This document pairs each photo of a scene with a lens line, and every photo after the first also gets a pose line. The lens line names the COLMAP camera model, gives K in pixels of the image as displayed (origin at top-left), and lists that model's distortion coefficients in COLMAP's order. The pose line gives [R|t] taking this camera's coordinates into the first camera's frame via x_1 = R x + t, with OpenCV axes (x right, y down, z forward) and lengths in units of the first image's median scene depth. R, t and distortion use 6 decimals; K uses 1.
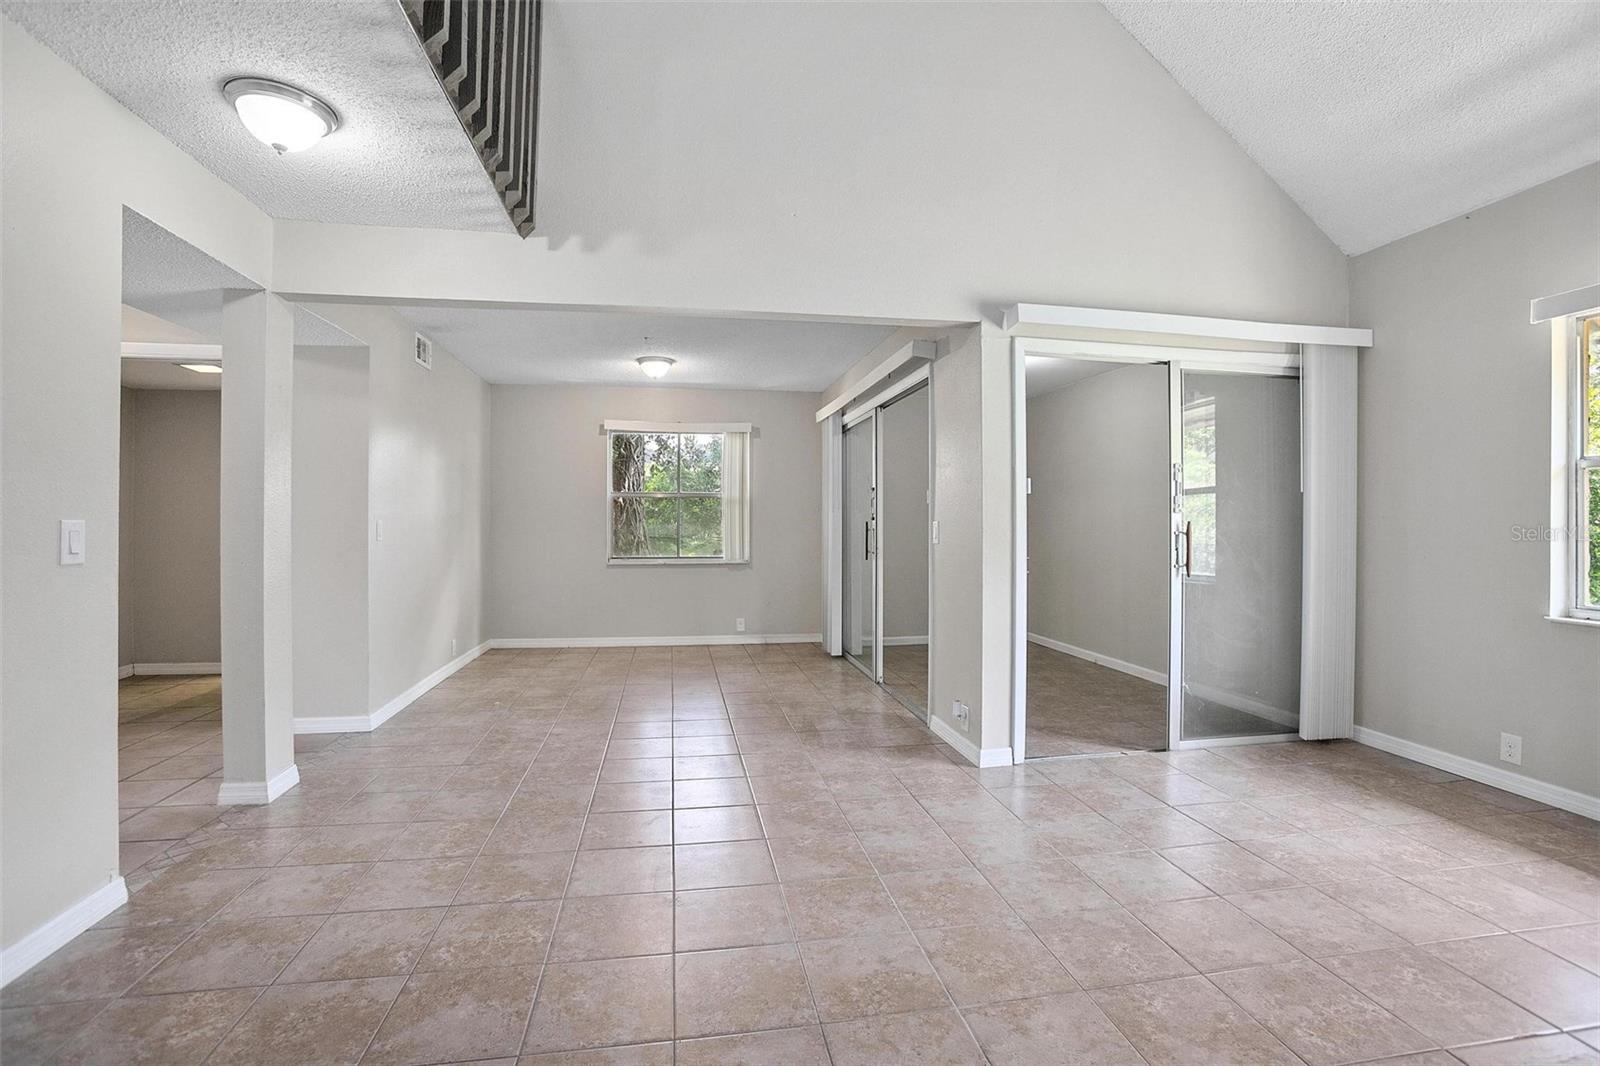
lens RADIAL K [[728.9, 0, 800.0], [0, 728.9, 522.5], [0, 0, 1]] dist [-0.070380, 0.023986]
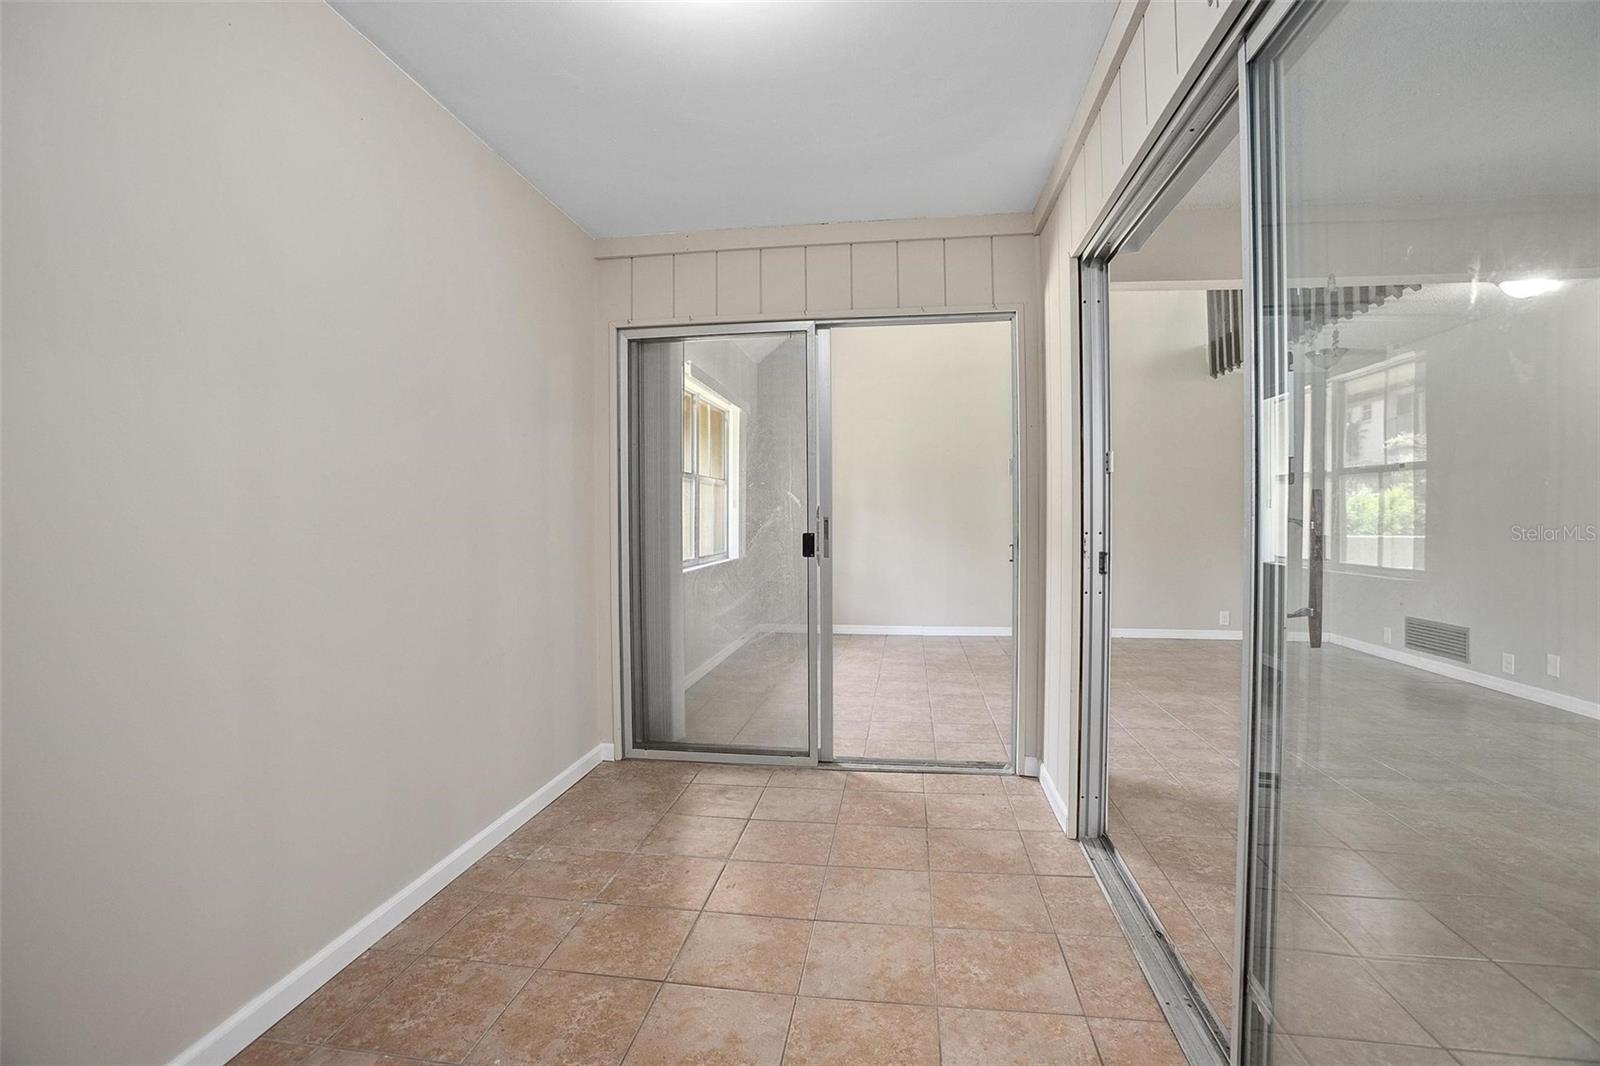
lens RADIAL K [[728.9, 0, 799.9], [0, 728.9, 529.1], [0, 0, 1]] dist [-0.070380, 0.023986]
pose [[-0.950116, -0.005347, 0.311852, 0.209354], [0.000198, 0.999842, 0.017747, 0.009047], [-0.311898, 0.016923, -0.949965, 1.457752]]
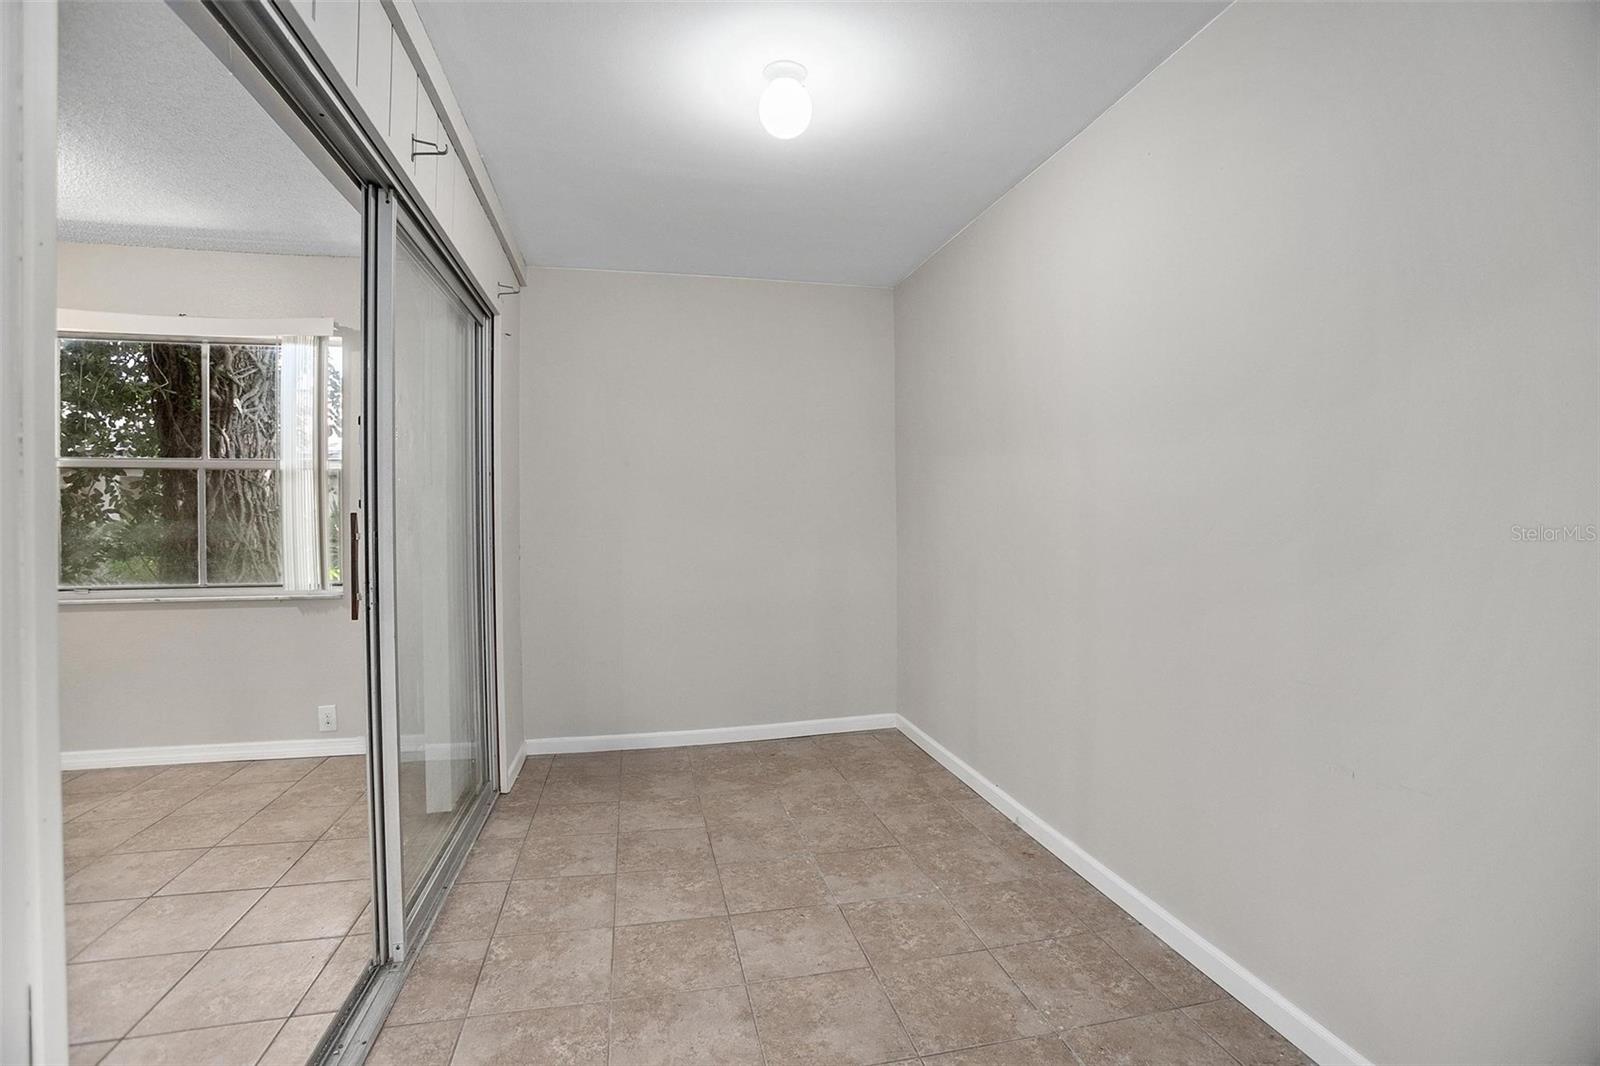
lens RADIAL K [[728.9, 0, 804.7], [0, 728.9, 520.6], [0, 0, 1]] dist [-0.070380, 0.023986]
pose [[0.998386, -0.004428, 0.056618, 0.334285], [0.004084, 0.999973, 0.006183, 0.001390], [-0.056643, -0.005942, 0.998377, 0.733184]]
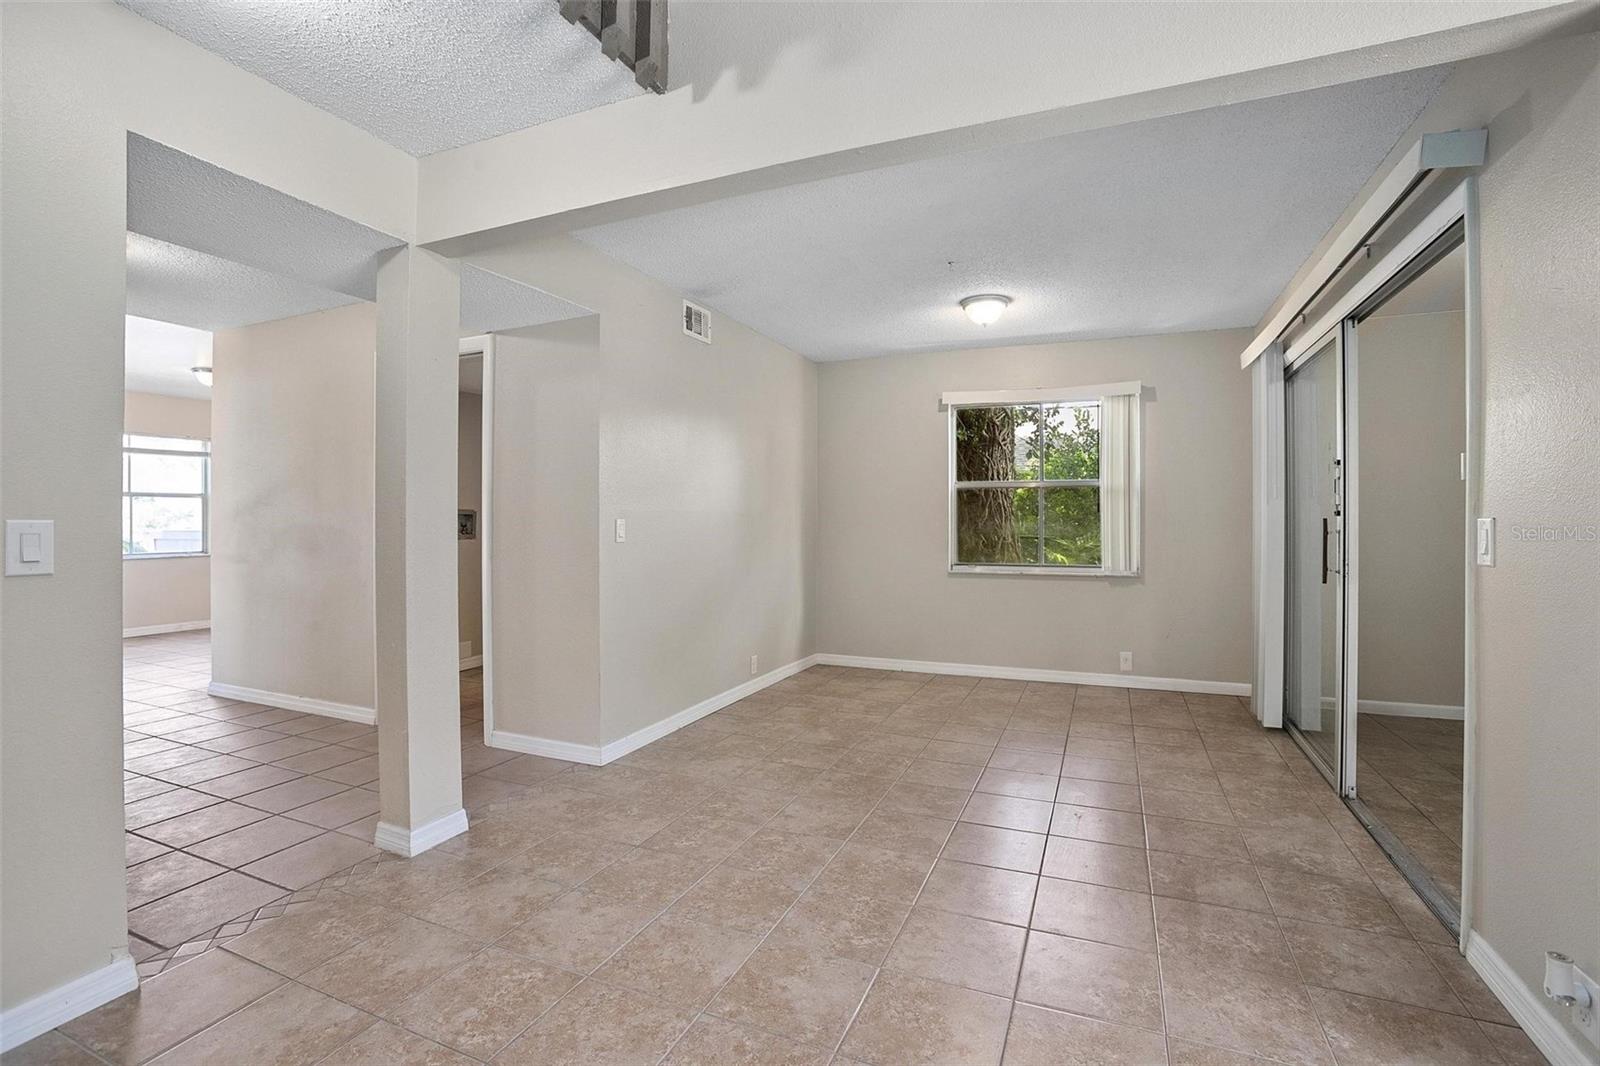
lens RADIAL K [[728.9, 0, 796.9], [0, 728.9, 521.0], [0, 0, 1]] dist [-0.070380, 0.023986]
pose [[0.836432, 0.000162, -0.548071, 0.054460], [0.001143, 0.999997, 0.002039, -0.000909], [0.548070, -0.002332, 0.836429, 0.336804]]
